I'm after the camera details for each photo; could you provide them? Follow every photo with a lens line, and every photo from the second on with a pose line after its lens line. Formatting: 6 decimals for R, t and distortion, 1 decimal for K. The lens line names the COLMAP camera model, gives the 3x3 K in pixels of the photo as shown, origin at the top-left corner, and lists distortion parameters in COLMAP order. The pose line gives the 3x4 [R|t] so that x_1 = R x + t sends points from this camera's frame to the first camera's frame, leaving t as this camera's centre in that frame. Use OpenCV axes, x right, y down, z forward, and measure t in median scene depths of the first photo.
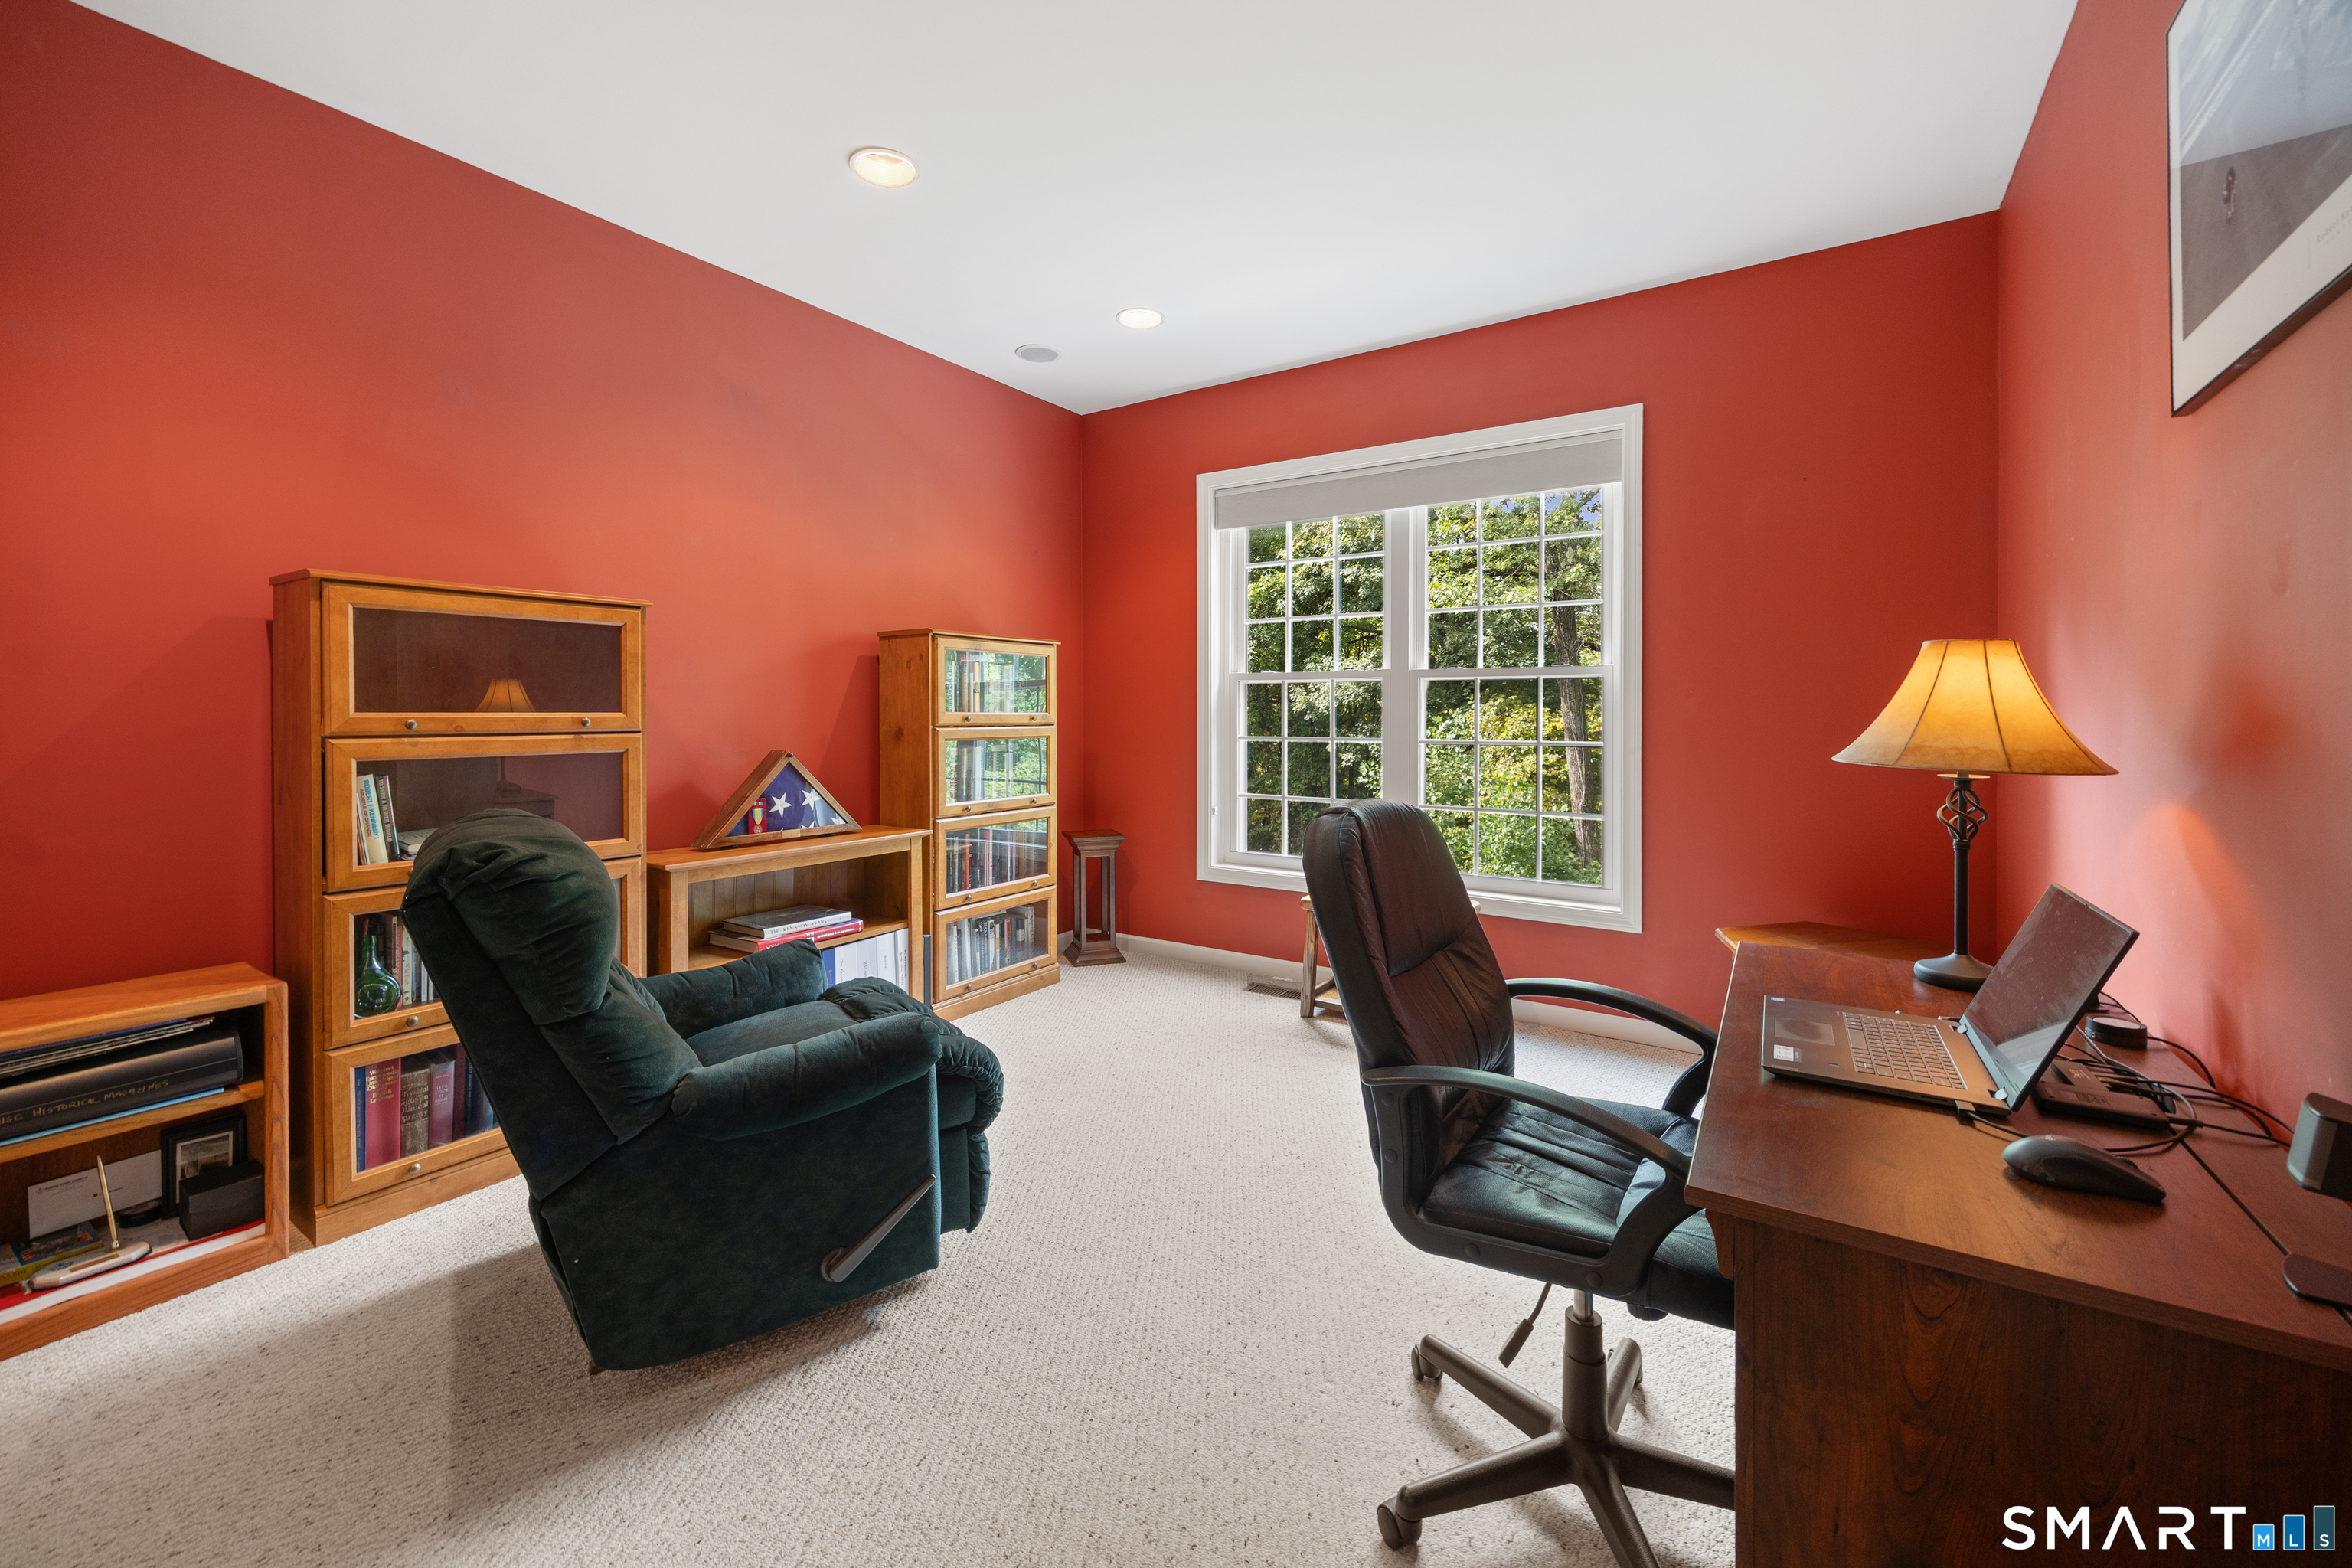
lens RADIAL K [[926.4, 0, 1168.2], [0, 926.4, 713.1], [0, 0, 1]] dist [0.001706, -0.001238]
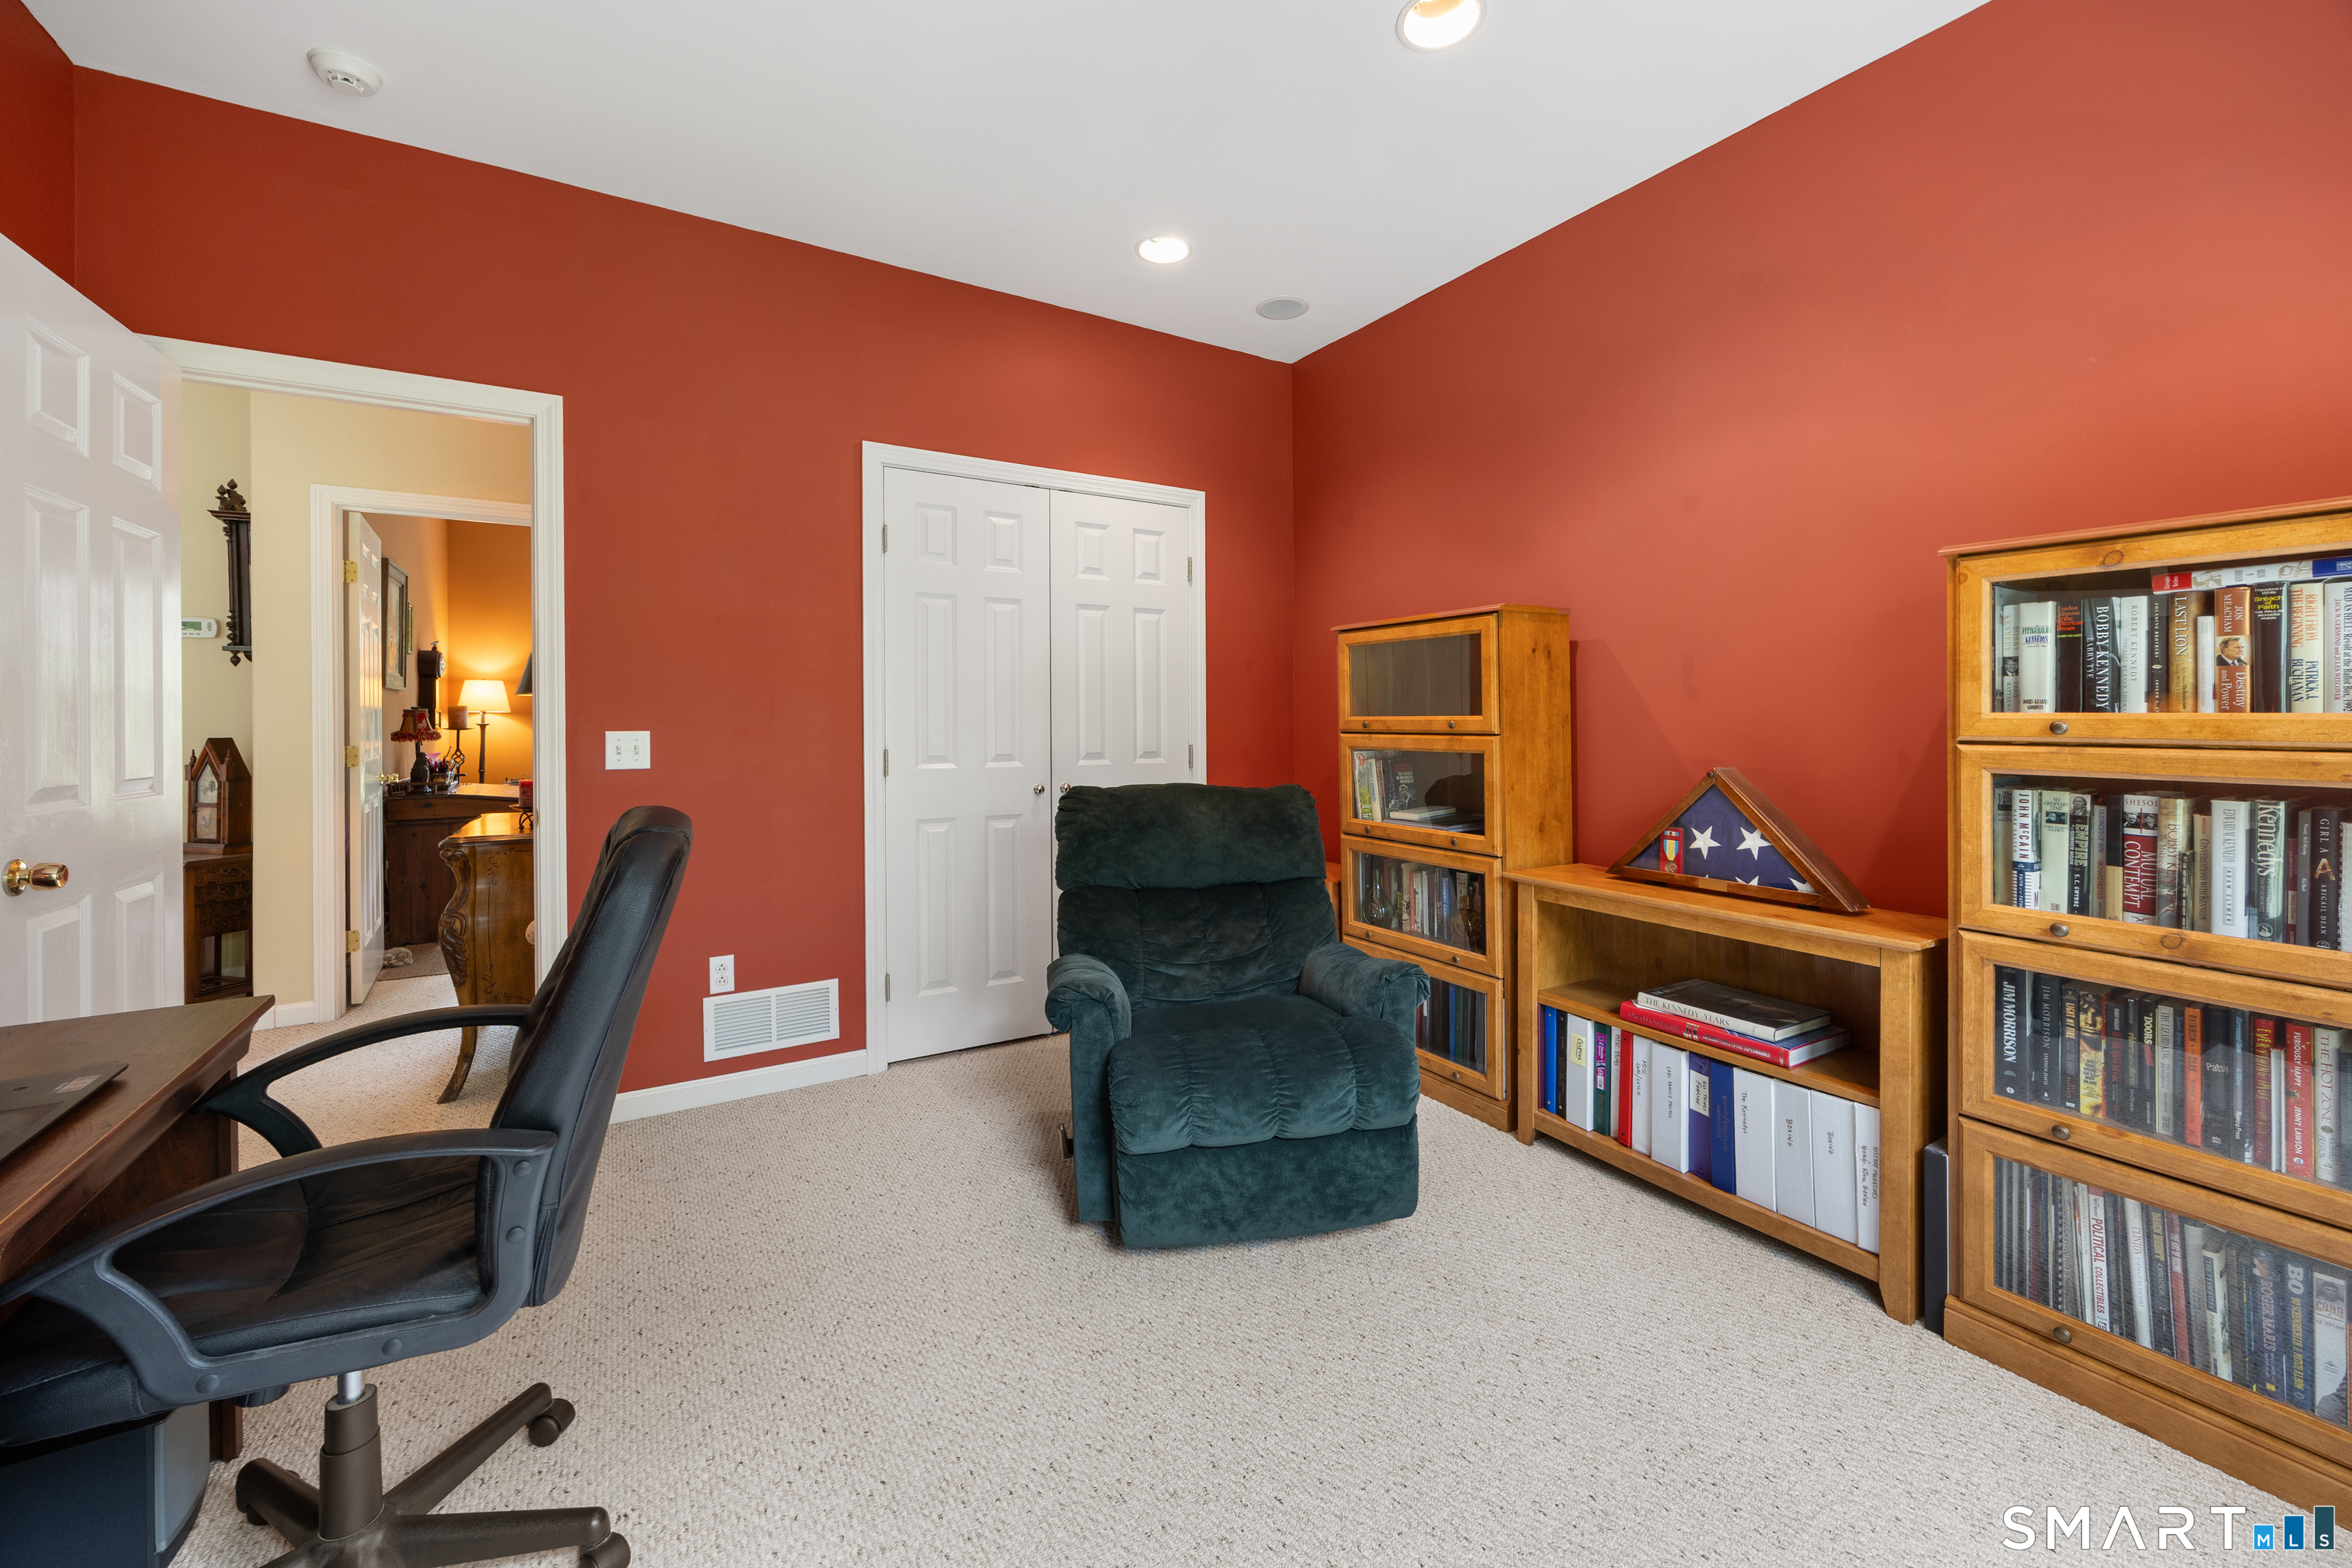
lens RADIAL K [[926.4, 0, 1187.4], [0, 926.4, 722.9], [0, 0, 1]] dist [0.001706, -0.001238]
pose [[-0.404828, 0.008970, -0.914349, 0.422267], [0.003202, 0.999960, 0.008392, -0.001892], [0.914387, 0.000470, -0.404840, 0.945101]]
